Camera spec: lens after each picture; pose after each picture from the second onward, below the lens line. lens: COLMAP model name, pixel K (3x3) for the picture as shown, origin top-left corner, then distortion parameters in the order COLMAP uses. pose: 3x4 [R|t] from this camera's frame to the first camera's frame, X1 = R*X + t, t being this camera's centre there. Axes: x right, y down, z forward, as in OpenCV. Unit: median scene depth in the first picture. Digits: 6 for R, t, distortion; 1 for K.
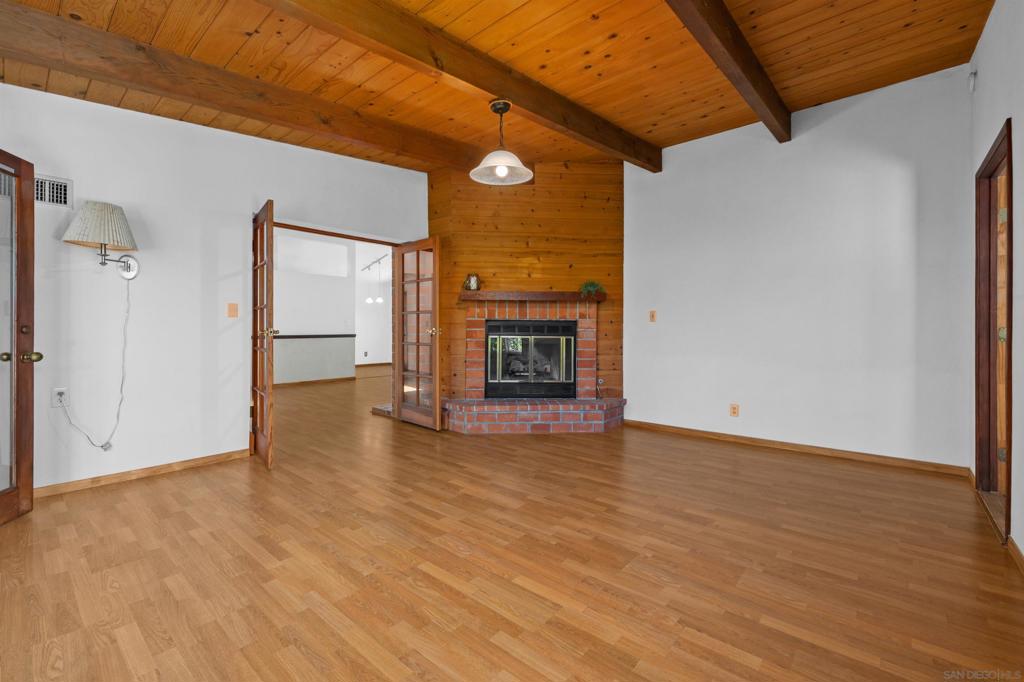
lens RADIAL K [[435.7, 0, 507.2], [0, 435.7, 332.7], [0, 0, 1]] dist [-0.000342, 0.000043]
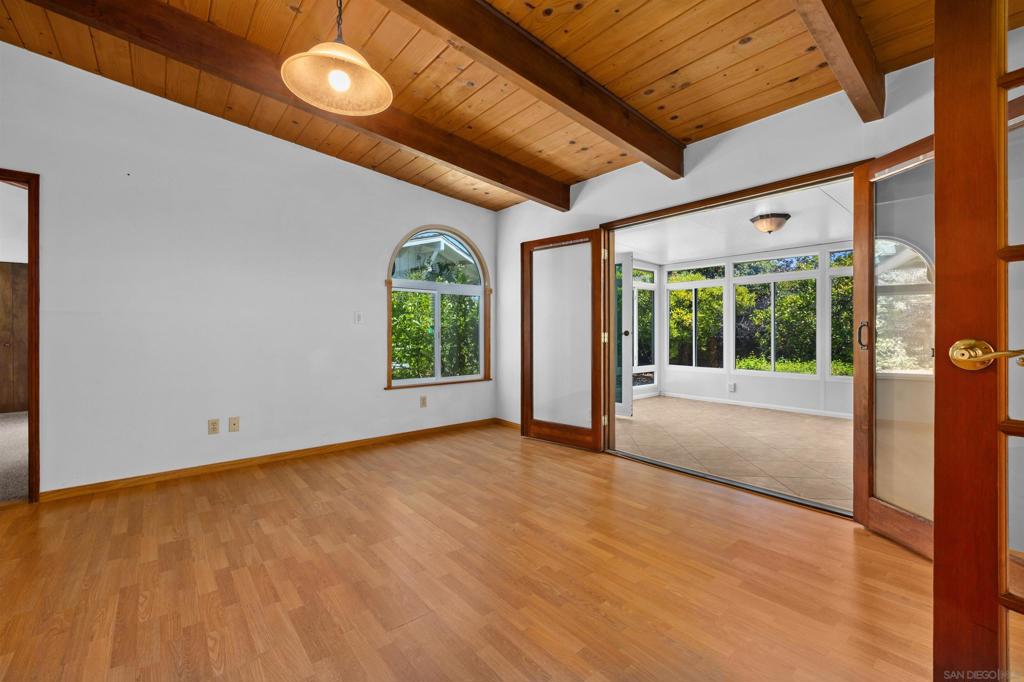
lens RADIAL K [[435.7, 0, 507.2], [0, 435.7, 332.7], [0, 0, 1]] dist [-0.000342, 0.000043]
pose [[-0.985083, -0.001774, 0.172072, -0.304362], [-0.000617, 0.999977, 0.006776, -0.017373], [-0.172080, 0.006569, -0.985061, 1.343104]]
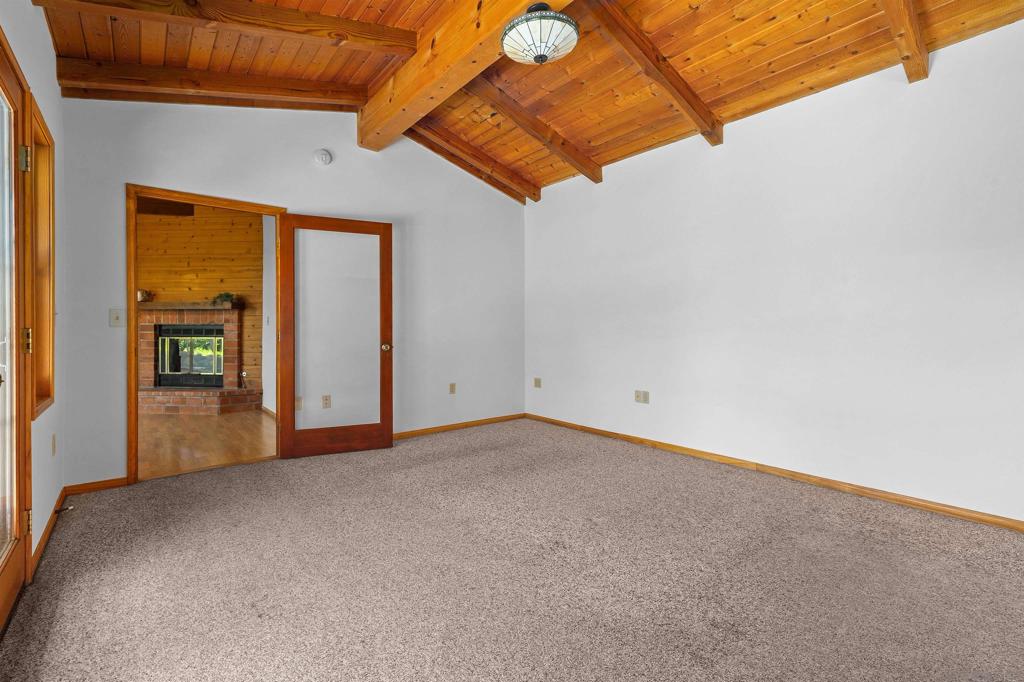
lens RADIAL K [[451.2, 0, 508.7], [0, 451.2, 334.3], [0, 0, 1]] dist [0.001076, 0.000143]
pose [[0.985967, -0.004076, -0.166890, 1.767481], [0.003887, 0.999991, -0.001458, 0.006688], [0.166895, 0.000789, 0.985974, -0.188645]]
